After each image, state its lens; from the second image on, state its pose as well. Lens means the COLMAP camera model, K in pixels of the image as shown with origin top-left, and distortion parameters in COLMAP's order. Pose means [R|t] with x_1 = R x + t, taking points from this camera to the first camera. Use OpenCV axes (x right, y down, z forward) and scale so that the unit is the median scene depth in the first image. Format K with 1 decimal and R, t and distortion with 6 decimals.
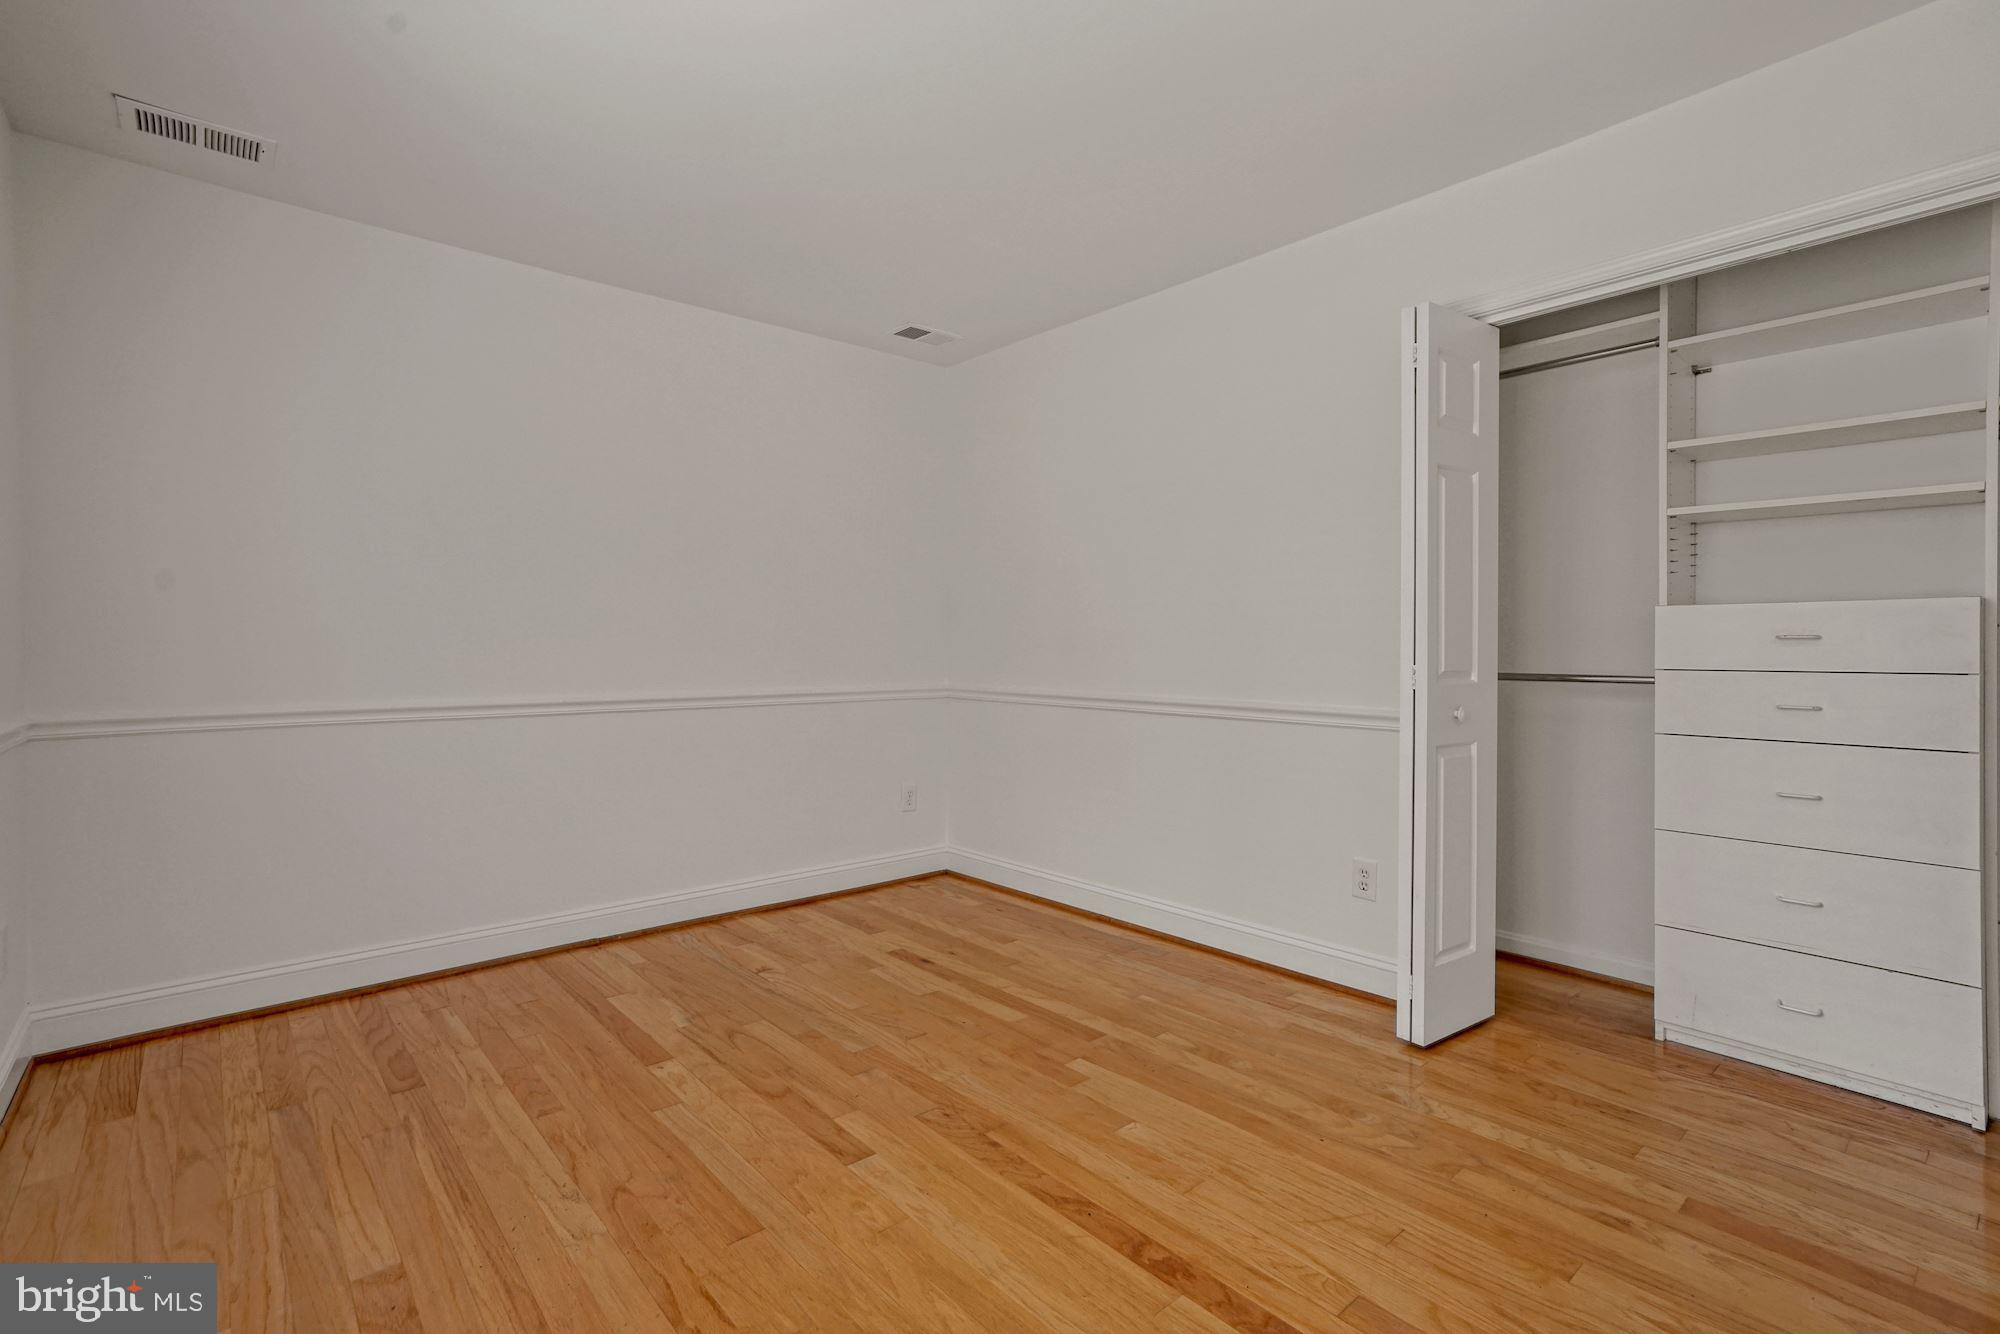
lens RADIAL K [[942.7, 0, 1004.8], [0, 942.7, 653.1], [0, 0, 1]] dist [-0.032637, 0.013145]
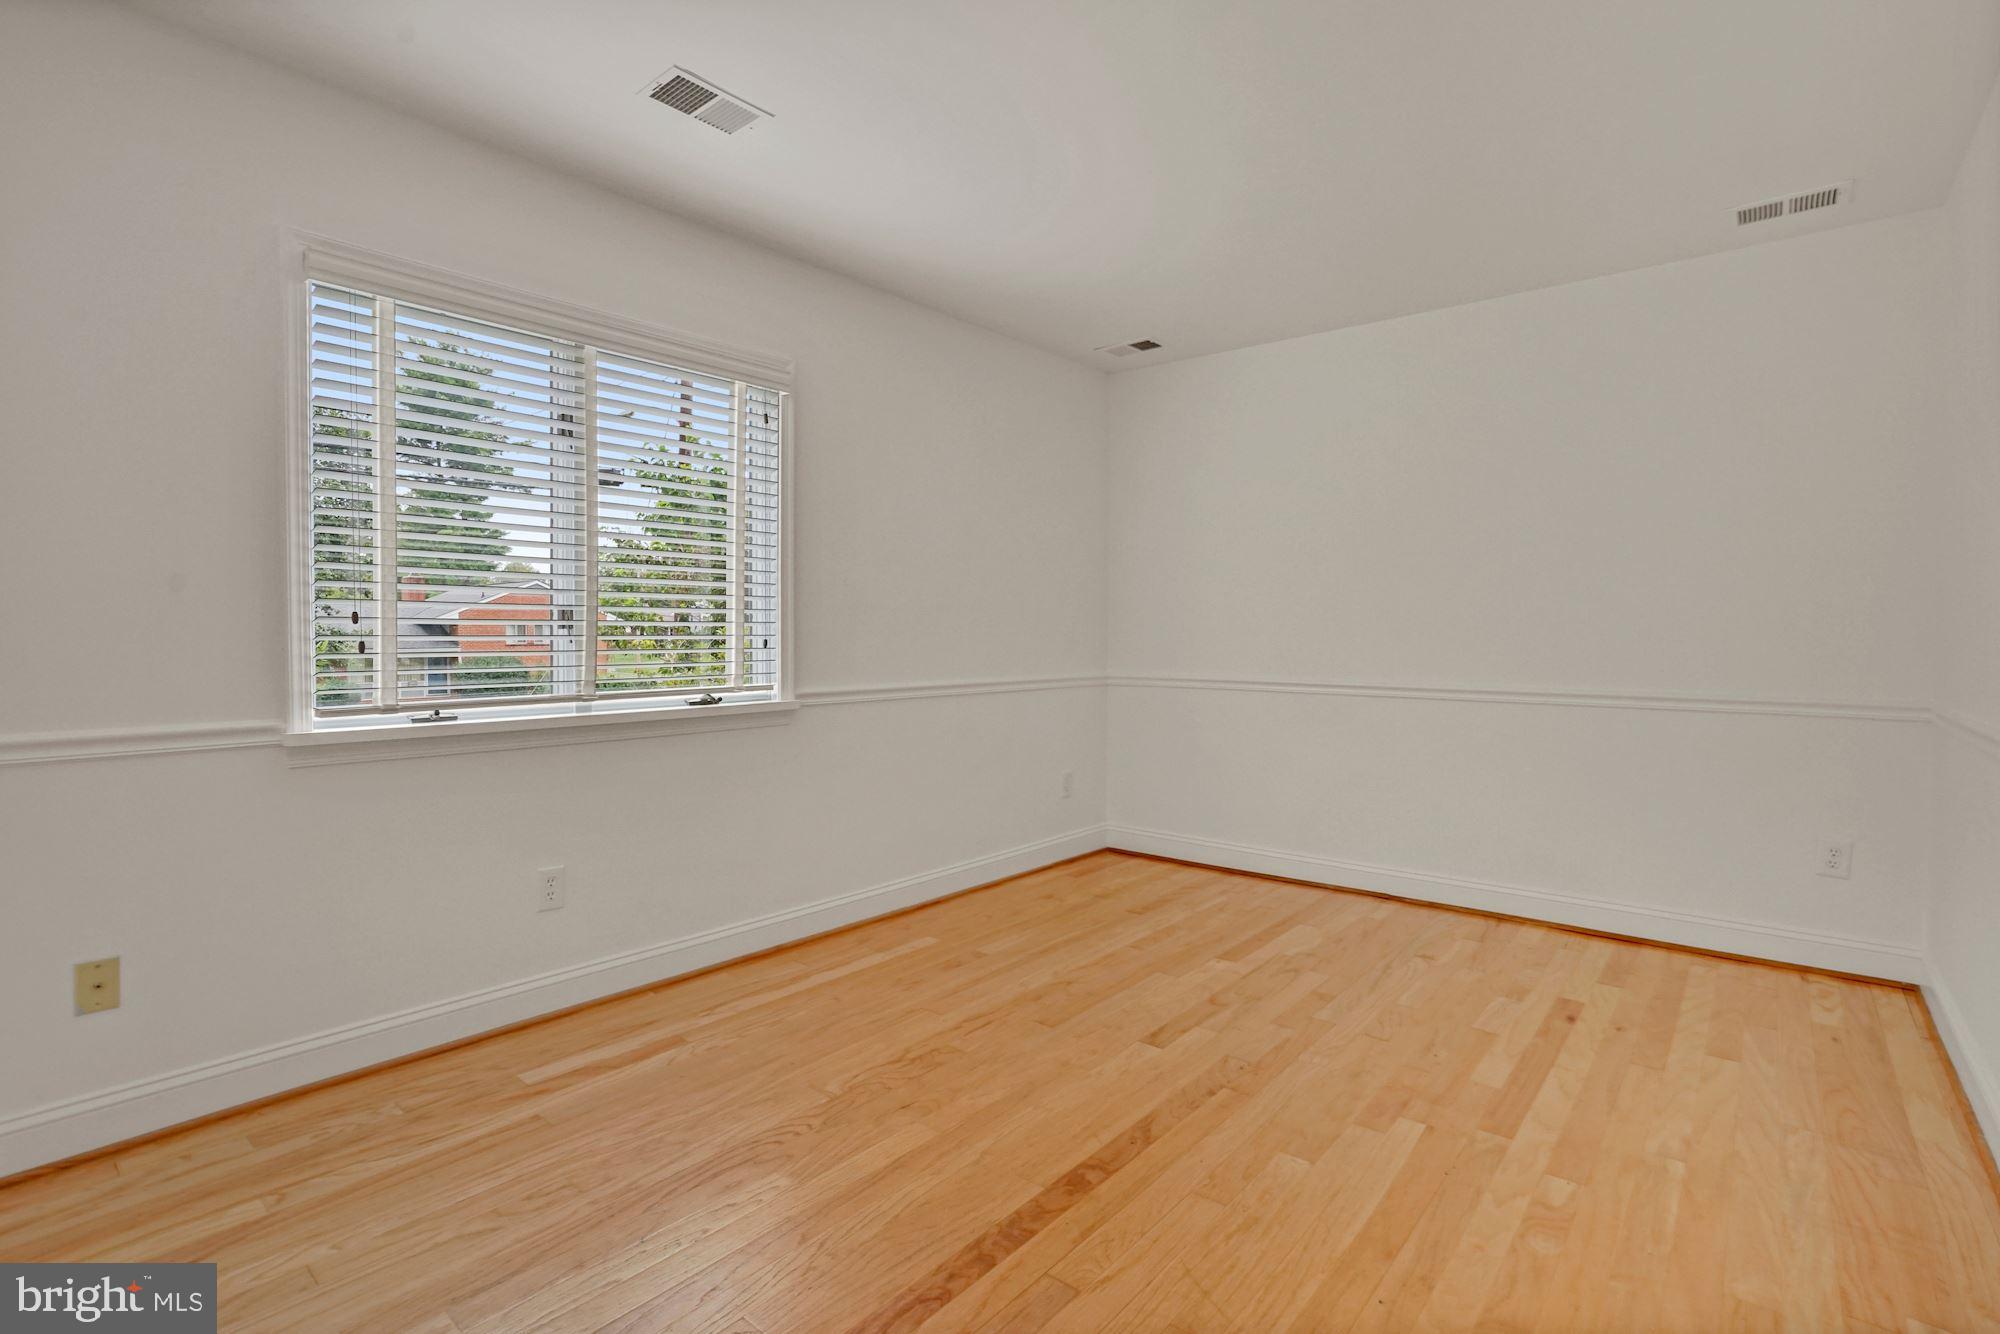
lens RADIAL K [[942.7, 0, 988.2], [0, 942.7, 665.5], [0, 0, 1]] dist [-0.032637, 0.013145]
pose [[0.132391, 0.032921, -0.990651, 0.900844], [-0.012274, 0.999426, 0.031573, -0.007962], [0.991122, 0.007979, 0.132719, 0.516026]]
